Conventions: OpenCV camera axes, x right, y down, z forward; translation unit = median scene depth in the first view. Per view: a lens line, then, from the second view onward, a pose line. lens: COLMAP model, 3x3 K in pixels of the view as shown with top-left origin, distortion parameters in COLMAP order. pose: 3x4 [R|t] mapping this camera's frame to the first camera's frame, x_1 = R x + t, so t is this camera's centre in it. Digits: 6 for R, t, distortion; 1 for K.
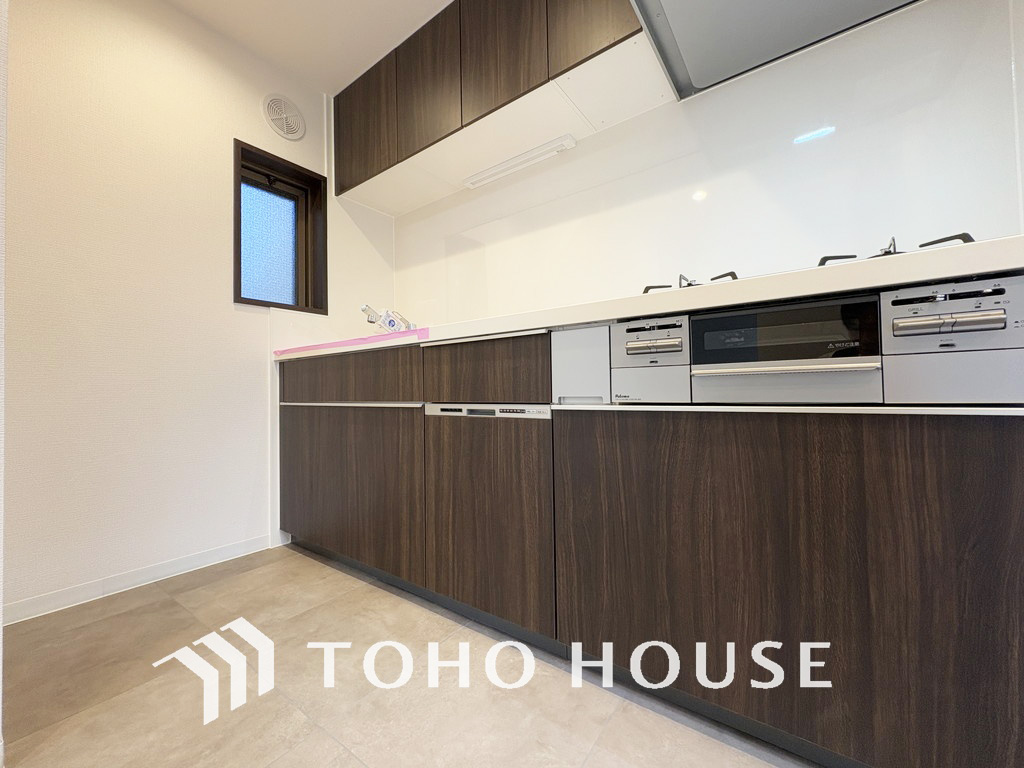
lens RADIAL K [[409.2, 0, 515.6], [0, 409.2, 380.4], [0, 0, 1]] dist [0.003342, 0.000091]
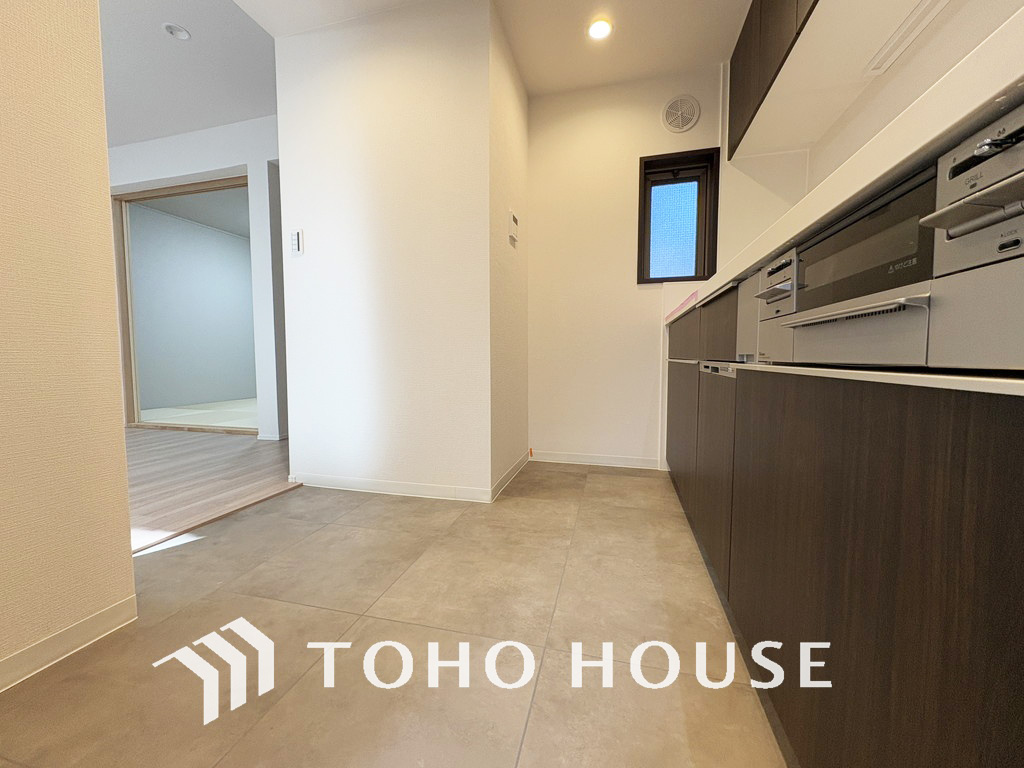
lens RADIAL K [[409.2, 0, 510.9], [0, 409.2, 383.0], [0, 0, 1]] dist [0.003342, 0.000091]
pose [[0.367234, 0.077601, -0.926886, 0.556537], [0.017491, 0.995761, 0.090297, 0.008119], [0.929964, -0.049372, 0.364320, 0.127932]]
